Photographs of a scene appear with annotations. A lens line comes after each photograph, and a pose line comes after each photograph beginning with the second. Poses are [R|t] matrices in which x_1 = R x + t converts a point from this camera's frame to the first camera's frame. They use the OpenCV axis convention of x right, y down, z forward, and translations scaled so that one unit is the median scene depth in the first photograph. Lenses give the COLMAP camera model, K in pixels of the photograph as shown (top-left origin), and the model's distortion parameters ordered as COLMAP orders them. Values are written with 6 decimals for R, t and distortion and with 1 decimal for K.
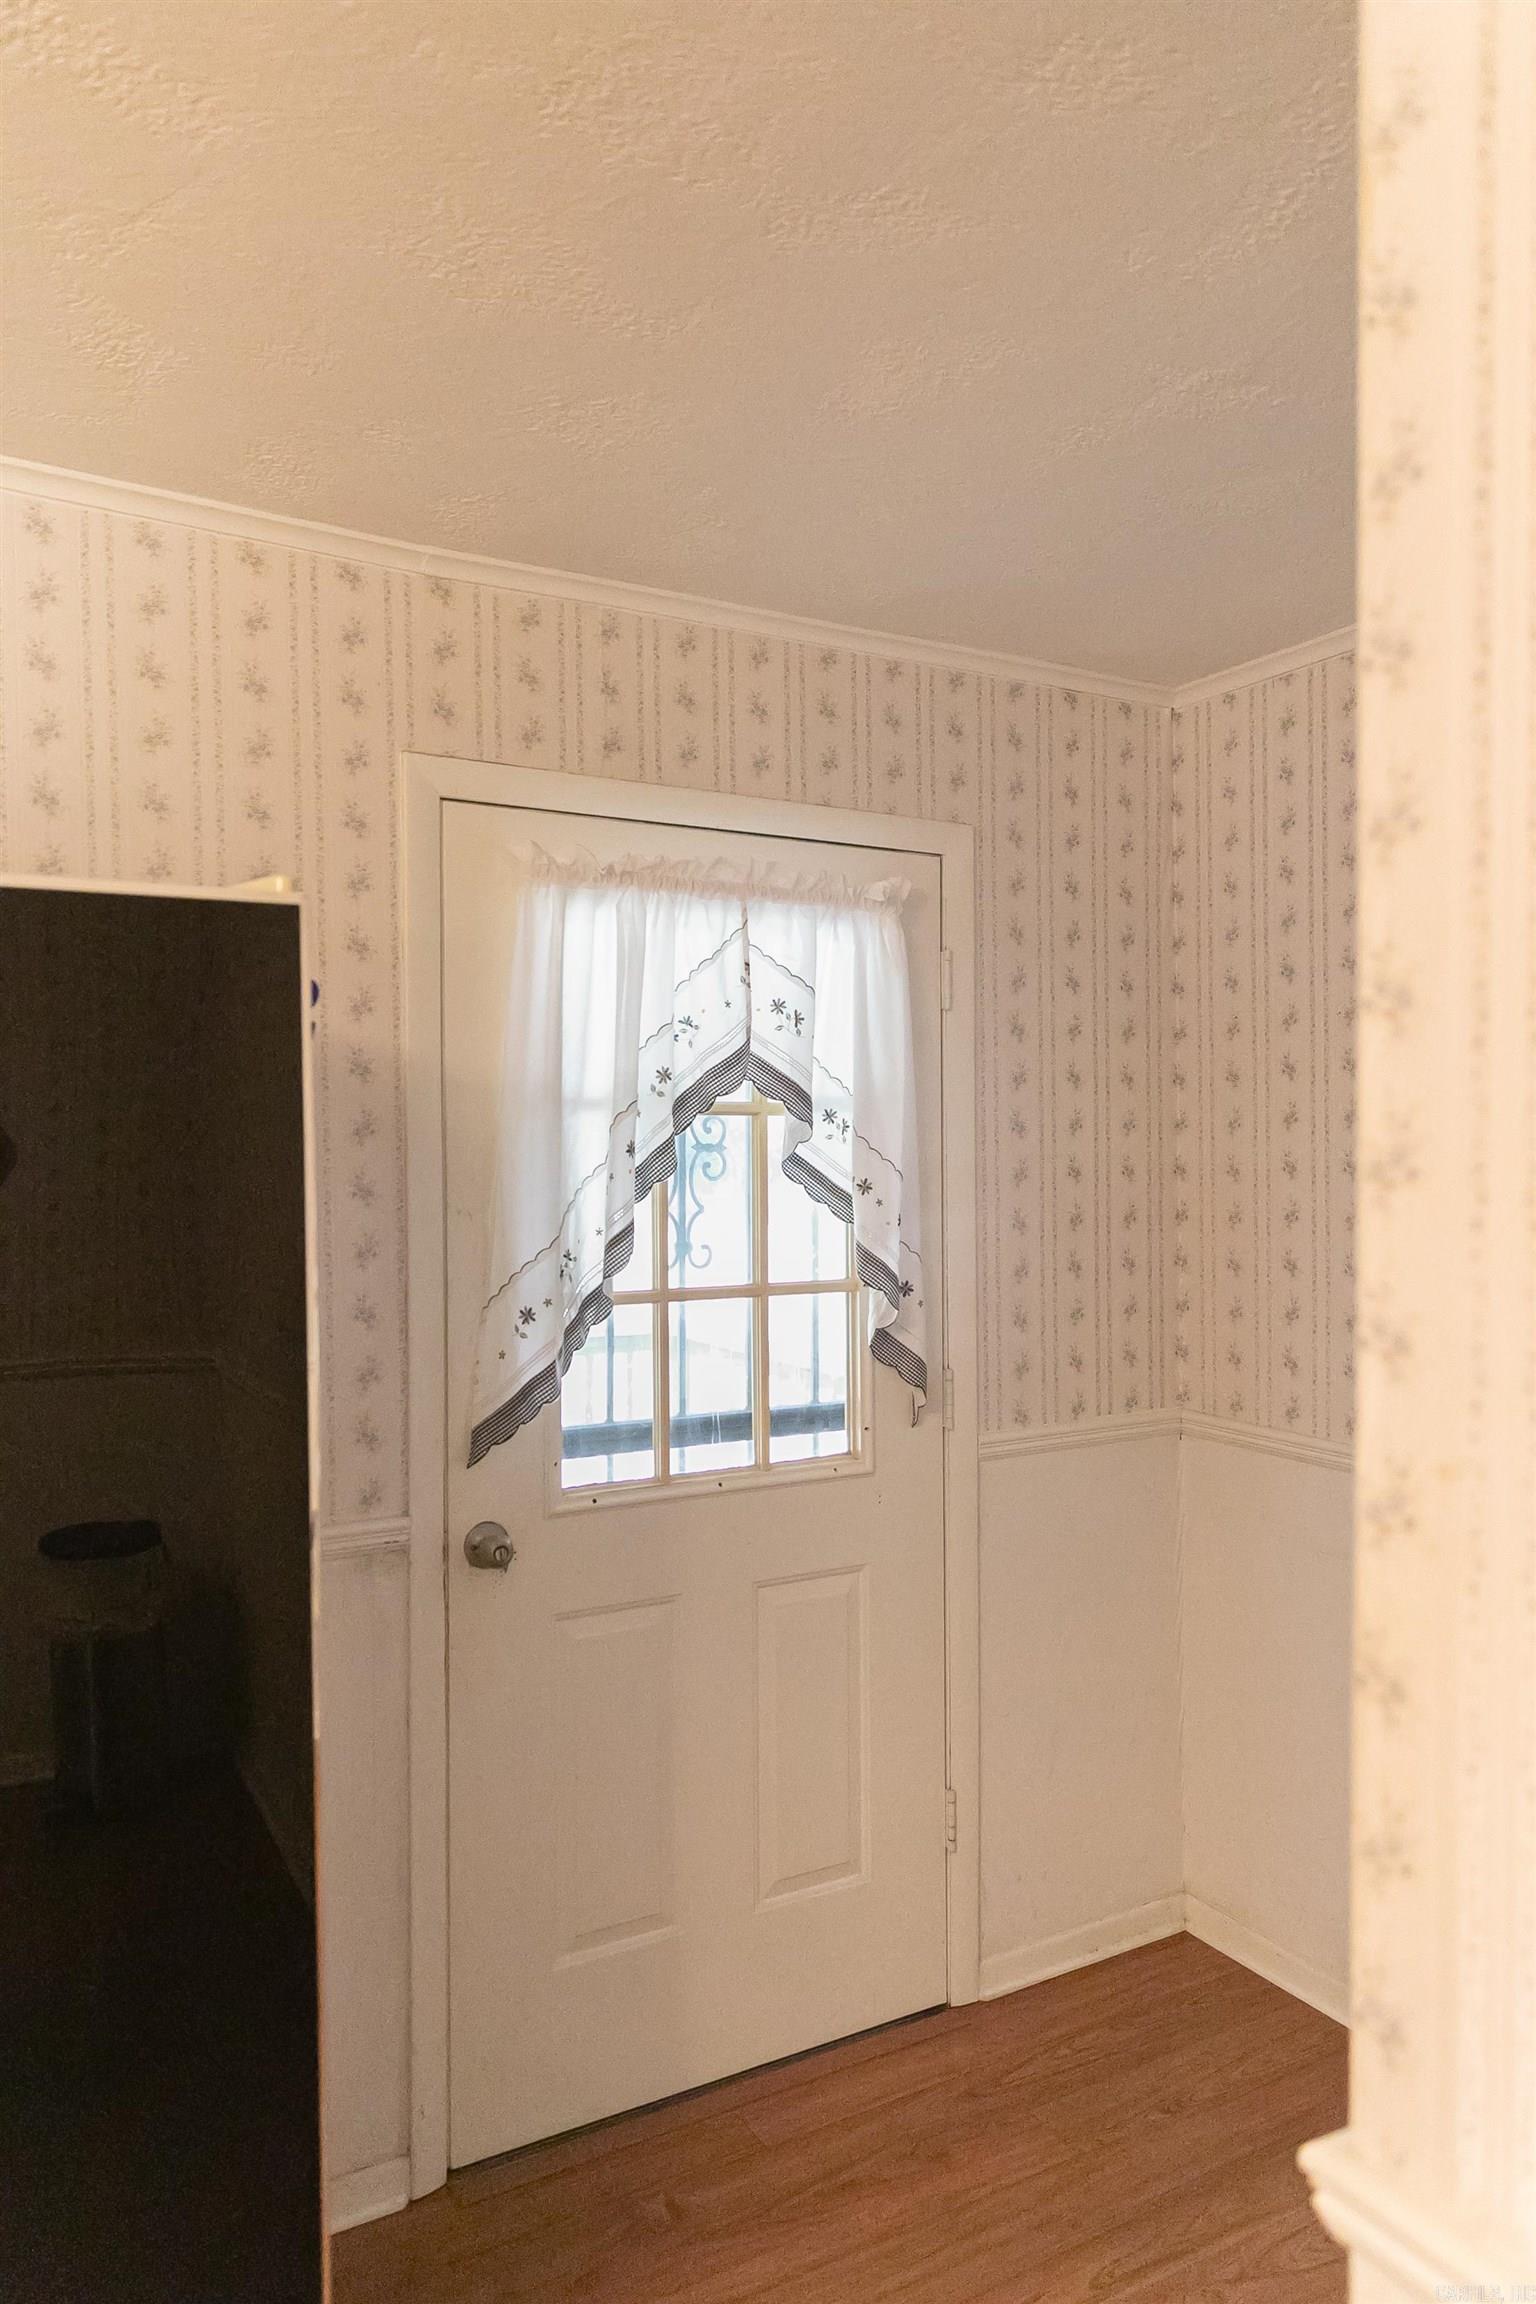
lens RADIAL K [[1591.2, 0, 769.9], [0, 1591.2, 1146.6], [0, 0, 1]] dist [0.019129, -0.012687]
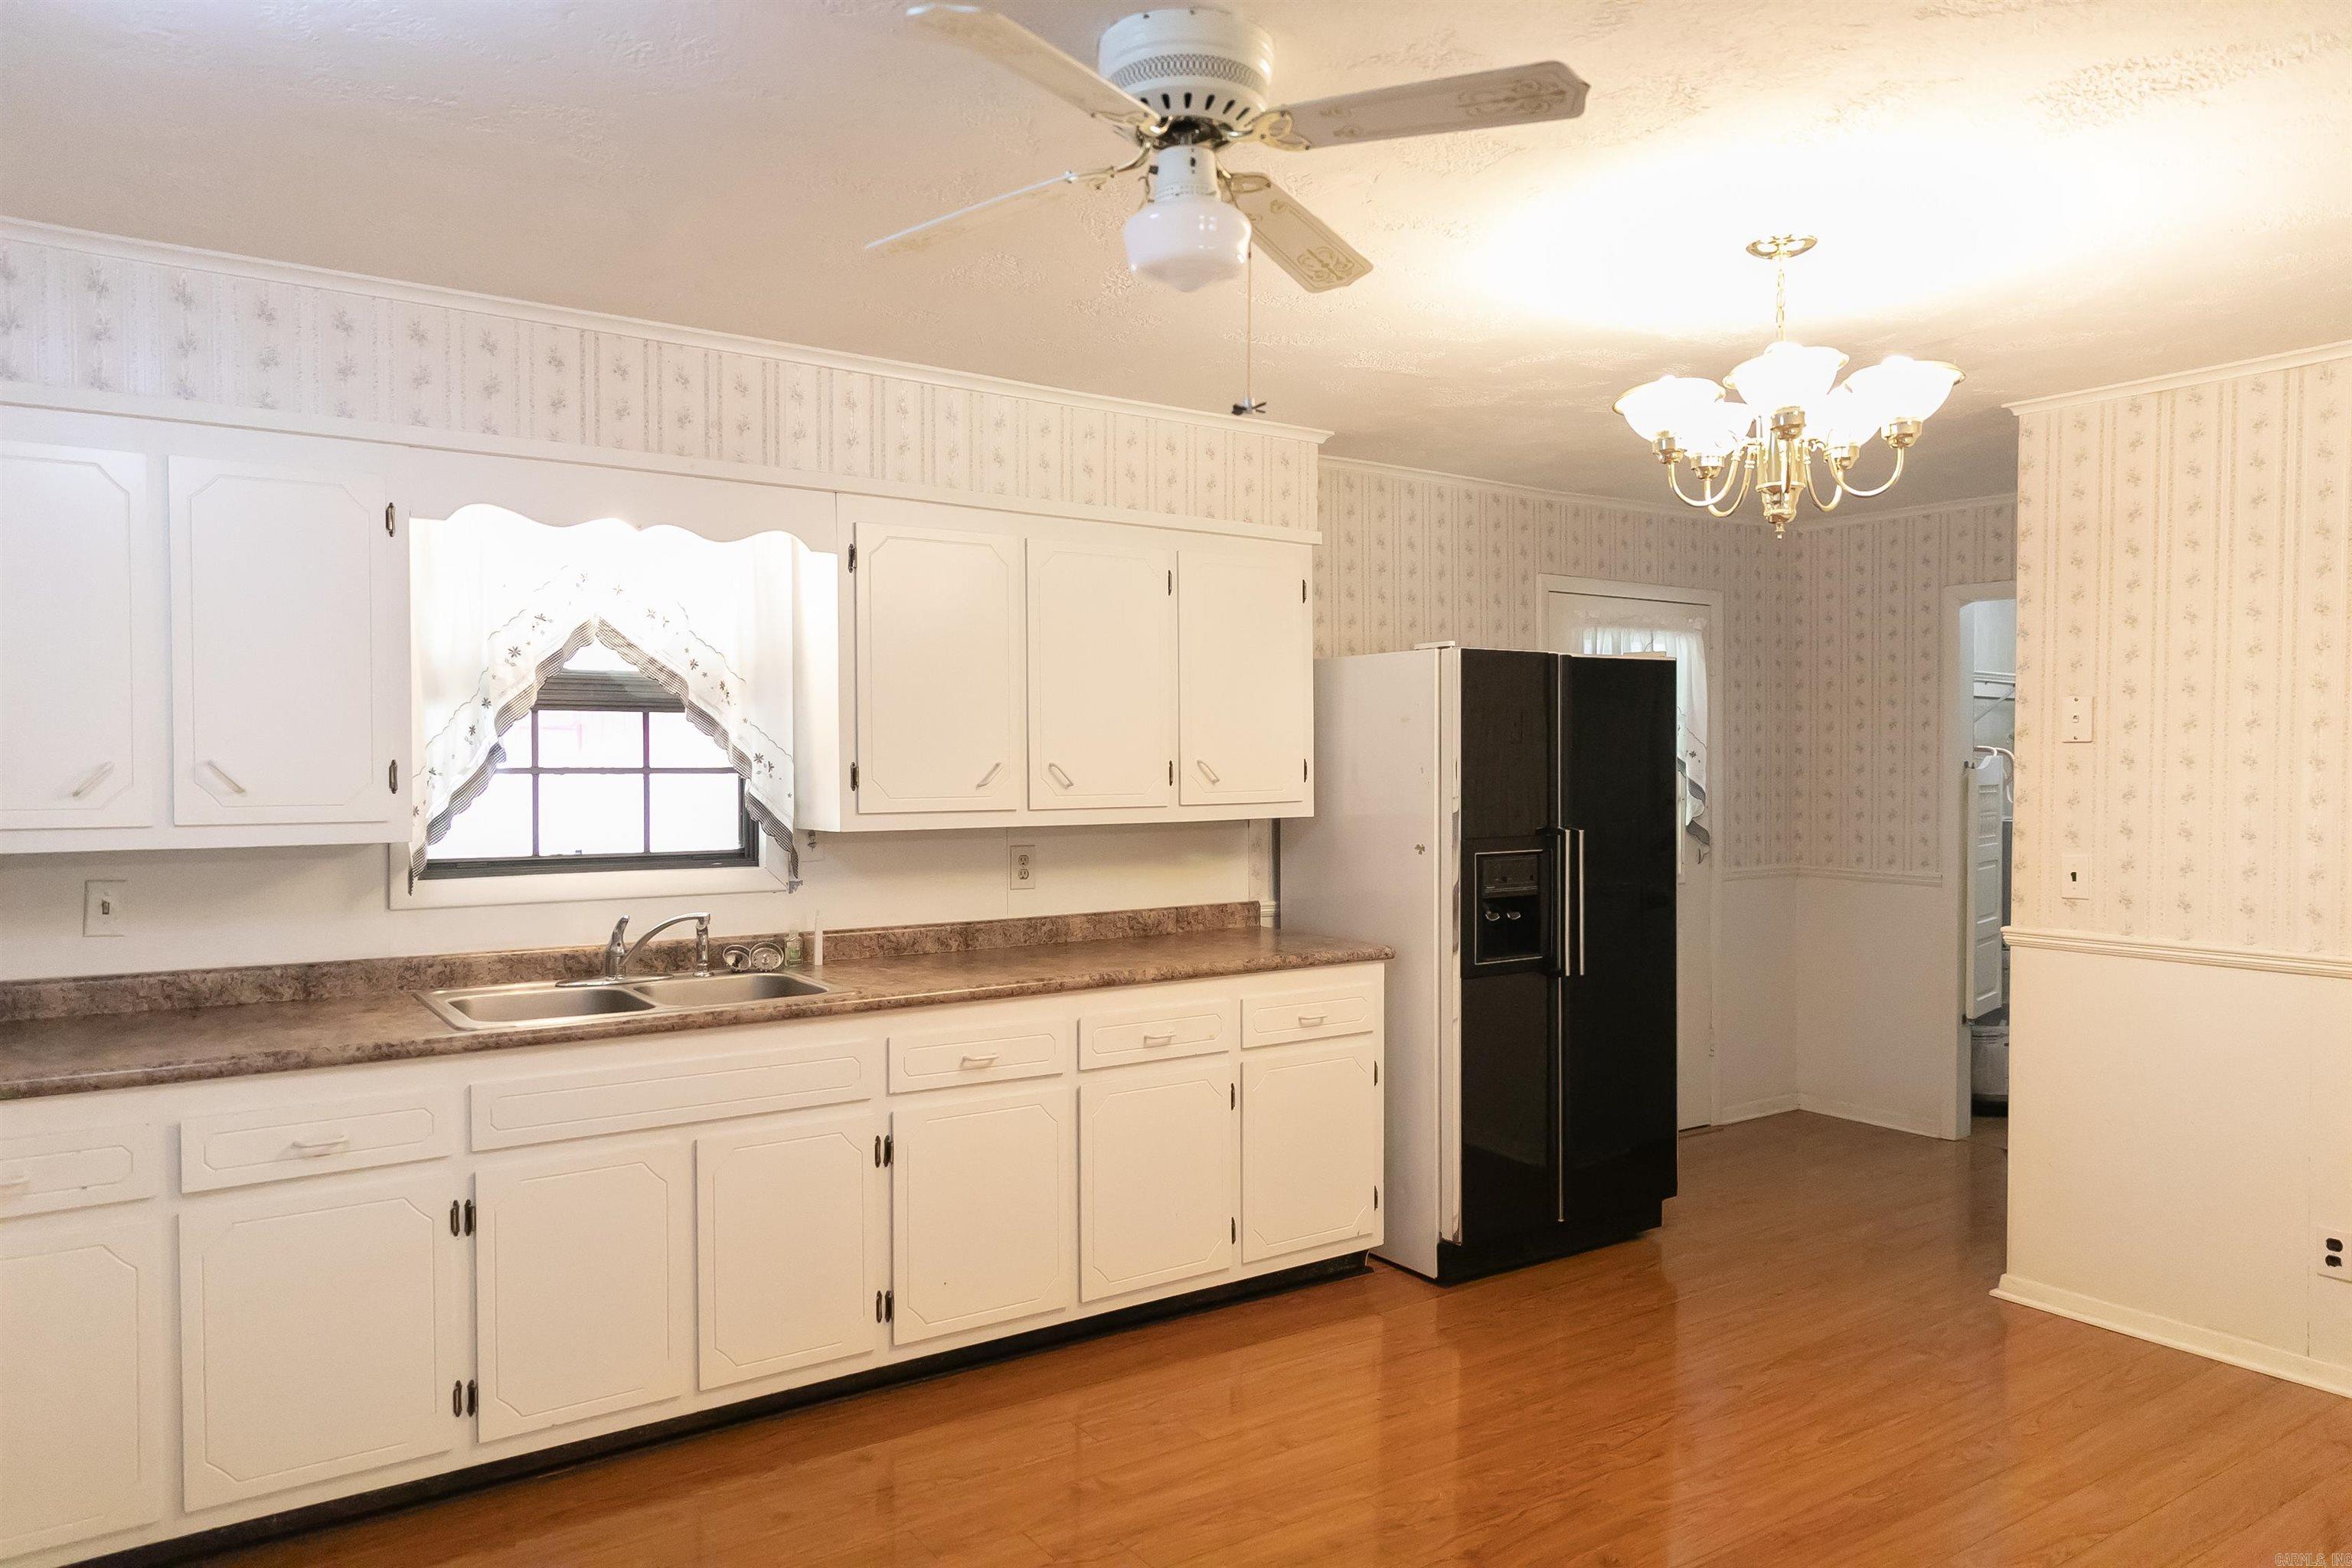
lens RADIAL K [[1624.4, 0, 1161.3], [0, 1624.4, 781.0], [0, 0, 1]] dist [0.019129, -0.012687]
pose [[0.997365, 0.002296, 0.072505, -0.851192], [-0.003015, 0.999947, 0.009811, 0.042390], [-0.072478, -0.010003, 0.997320, -1.251218]]
